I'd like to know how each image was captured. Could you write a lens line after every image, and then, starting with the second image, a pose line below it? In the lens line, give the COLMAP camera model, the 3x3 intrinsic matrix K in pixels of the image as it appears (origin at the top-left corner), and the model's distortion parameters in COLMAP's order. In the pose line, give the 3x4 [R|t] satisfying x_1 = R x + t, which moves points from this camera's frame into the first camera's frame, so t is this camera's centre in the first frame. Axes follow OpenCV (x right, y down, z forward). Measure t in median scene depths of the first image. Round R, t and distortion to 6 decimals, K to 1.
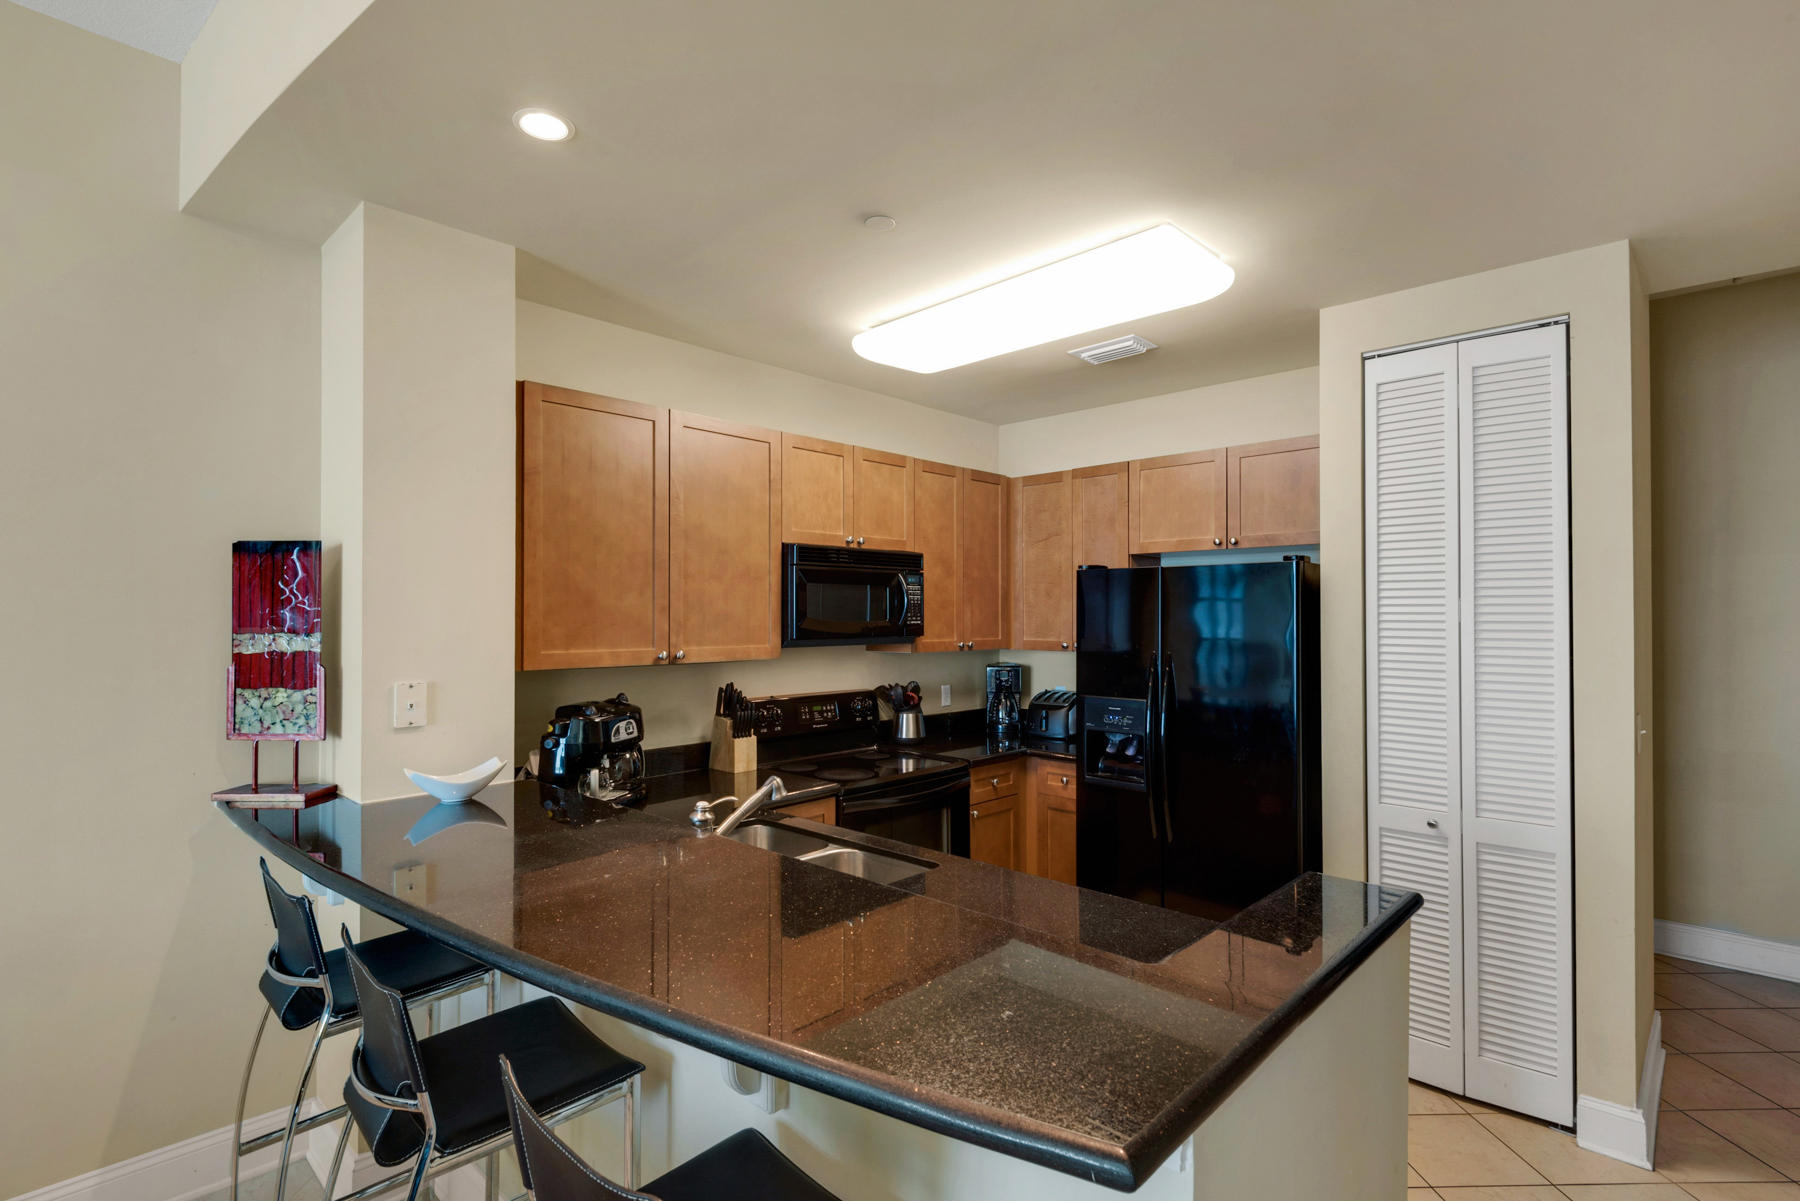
lens RADIAL K [[870.5, 0, 887.4], [0, 870.5, 607.1], [0, 0, 1]] dist [0.006727, -0.001453]
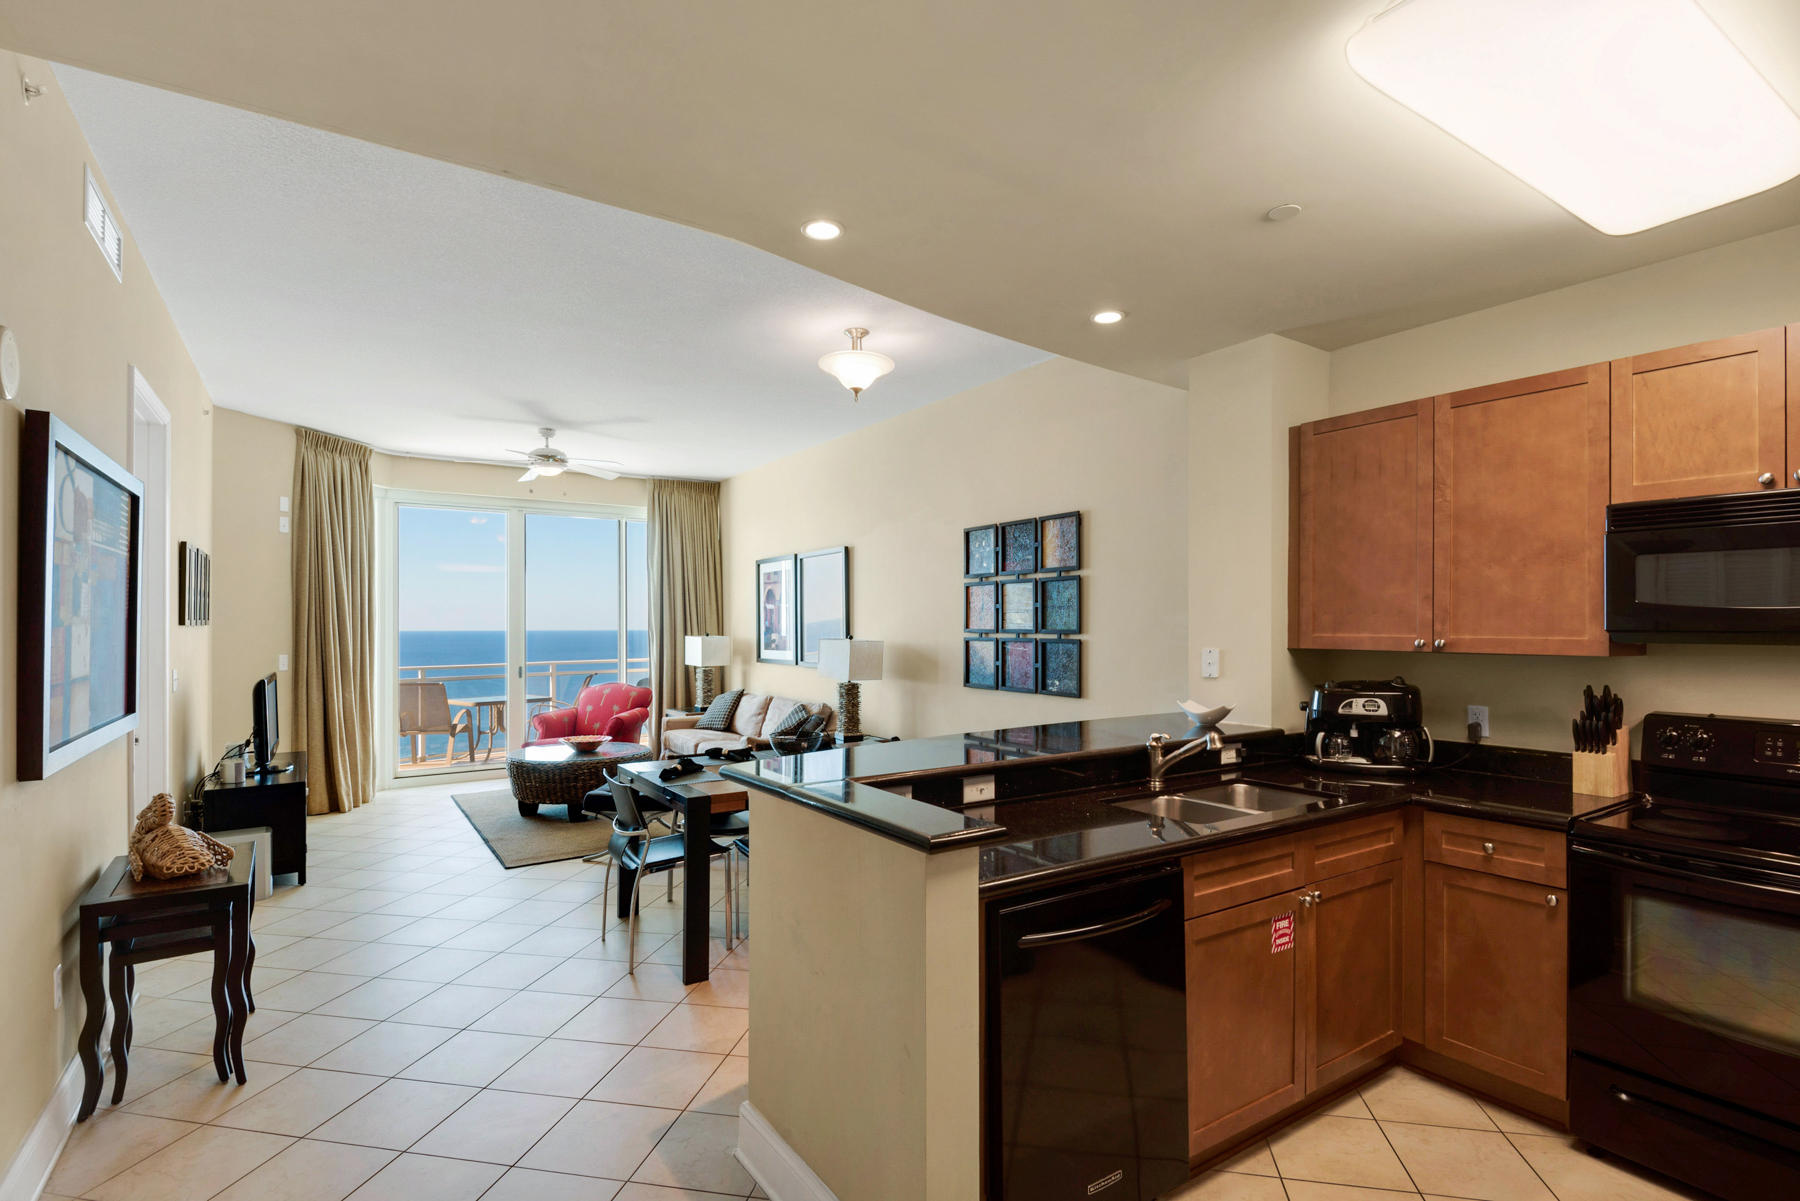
lens RADIAL K [[870.5, 0, 916.9], [0, 870.5, 623.2], [0, 0, 1]] dist [0.006727, -0.001453]
pose [[-0.200581, -0.001898, -0.979675, 0.919249], [0.009178, 0.999951, -0.003817, 0.032942], [0.979634, -0.009757, -0.200554, 0.659025]]
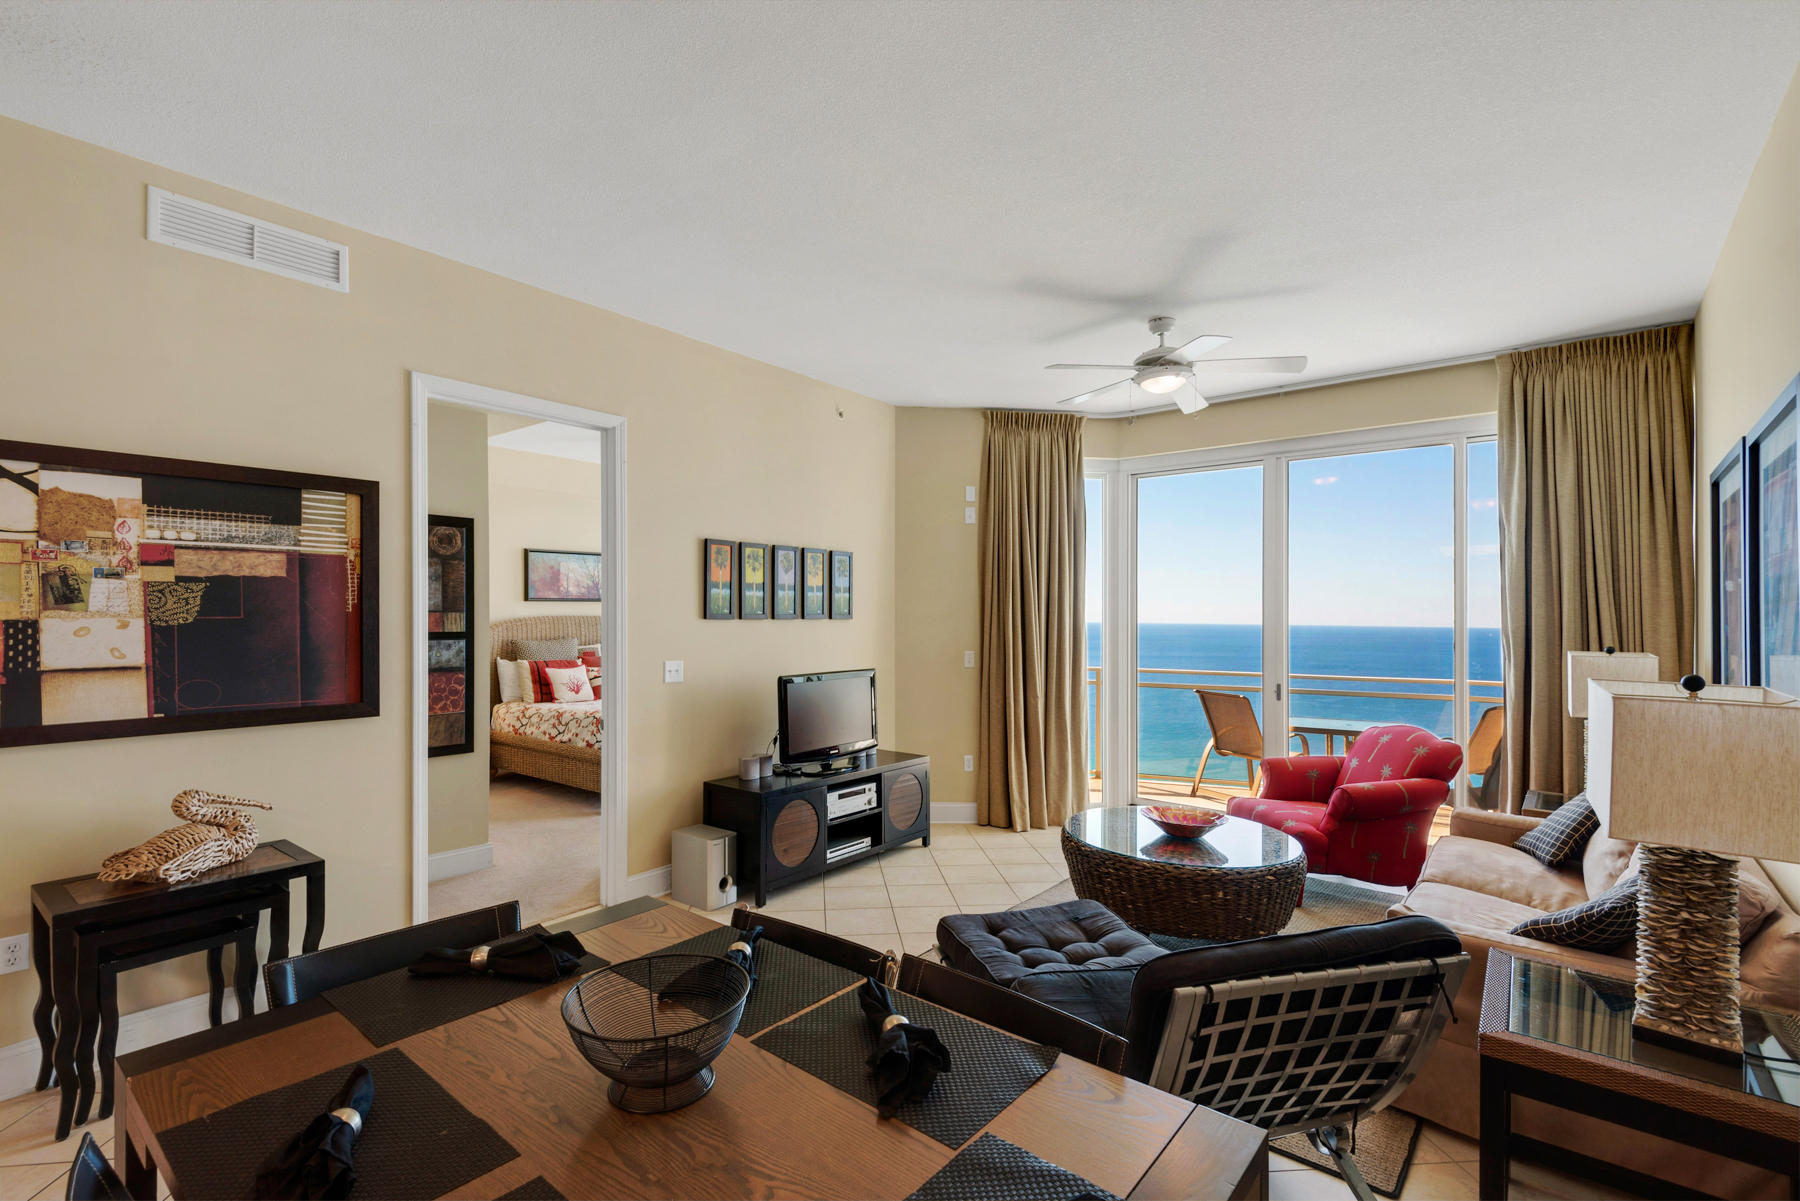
lens RADIAL K [[813.1, 0, 887.1], [0, 813.1, 605.5], [0, 0, 1]] dist [0.017085, -0.007444]
pose [[-0.997060, -0.009244, -0.076066, -0.648545], [-0.007649, 0.999745, -0.021242, 0.020840], [0.076243, -0.020598, -0.996876, 0.577933]]
